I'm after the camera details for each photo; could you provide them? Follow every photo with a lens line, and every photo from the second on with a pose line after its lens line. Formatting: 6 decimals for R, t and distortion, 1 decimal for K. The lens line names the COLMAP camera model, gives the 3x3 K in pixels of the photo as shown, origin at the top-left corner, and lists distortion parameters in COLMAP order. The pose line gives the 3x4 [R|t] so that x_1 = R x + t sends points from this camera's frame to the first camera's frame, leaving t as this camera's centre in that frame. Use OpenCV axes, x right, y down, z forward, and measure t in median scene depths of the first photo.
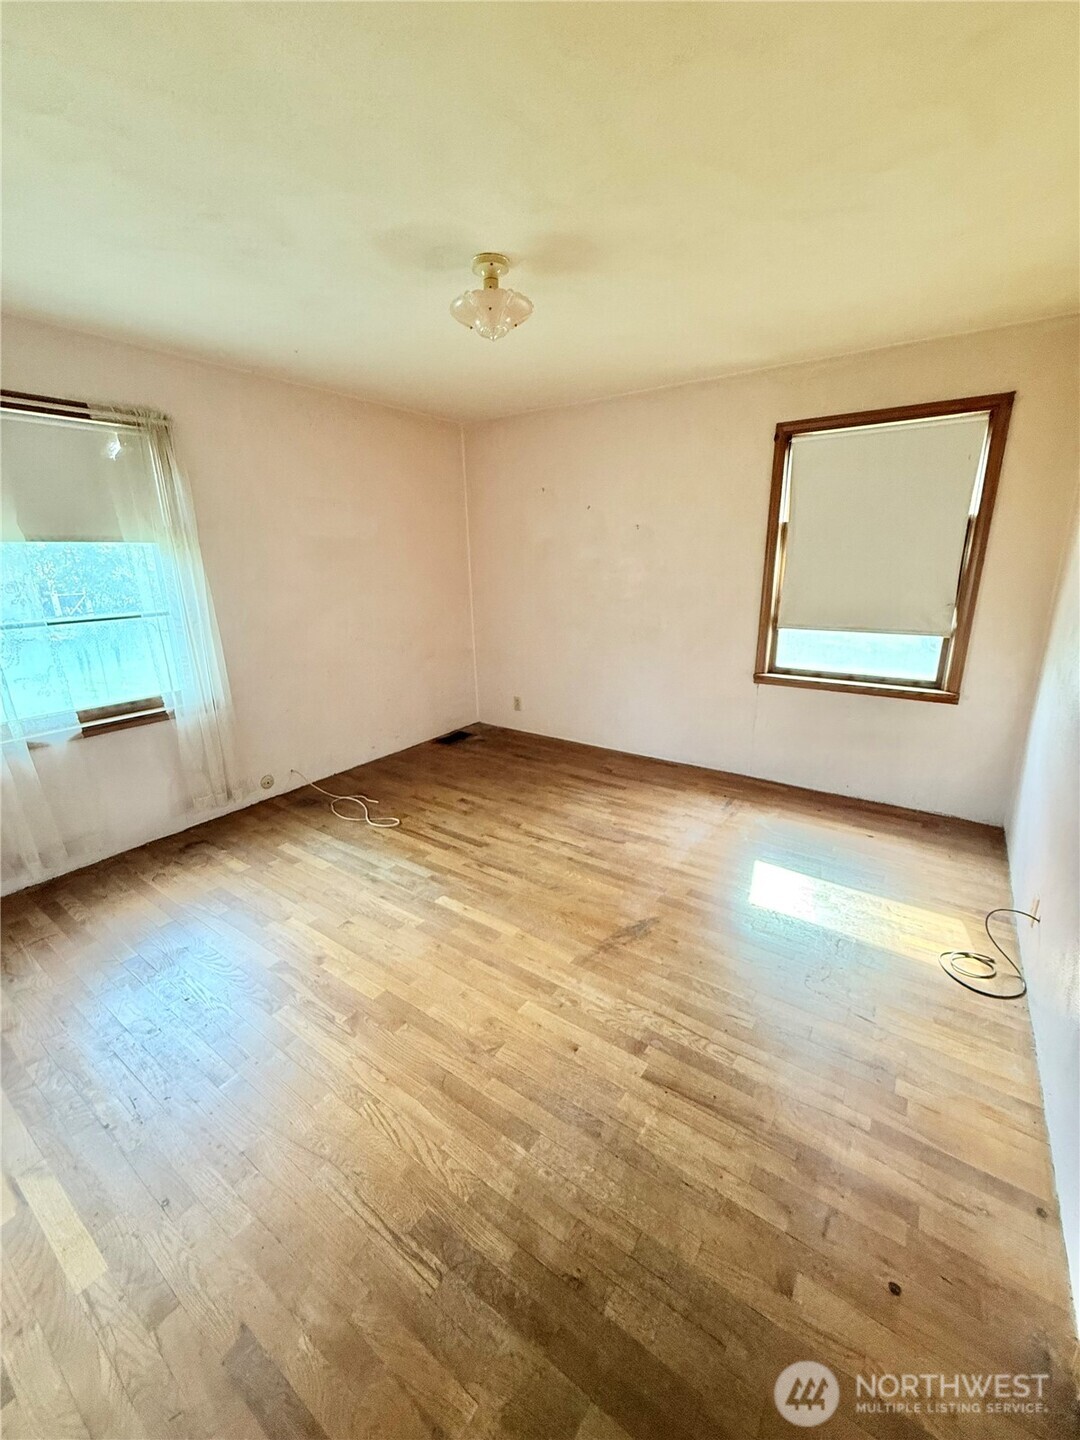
lens RADIAL K [[573.3, 0, 539.9], [0, 573.3, 717.8], [0, 0, 1]] dist [-0.000178, -0.000049]
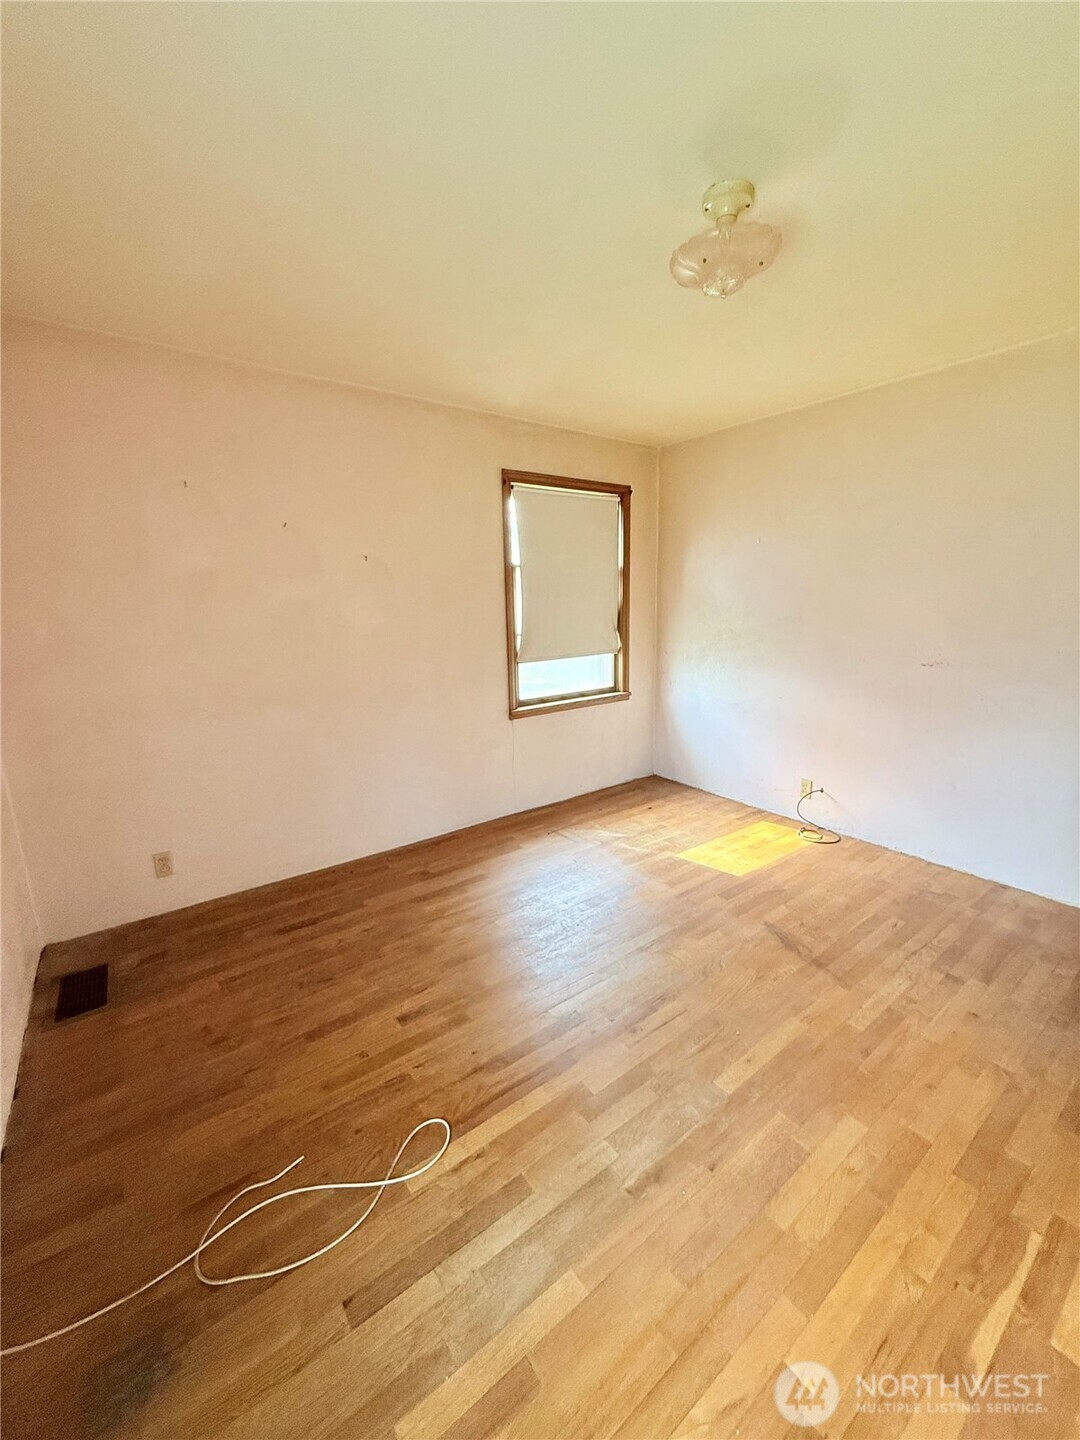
lens RADIAL K [[573.3, 0, 539.9], [0, 573.3, 717.8], [0, 0, 1]] dist [-0.000178, -0.000049]
pose [[0.310642, -0.184529, 0.932443, -0.608794], [0.277033, 0.955963, 0.096890, -0.165307], [-0.909260, 0.228219, 0.348083, 0.679643]]
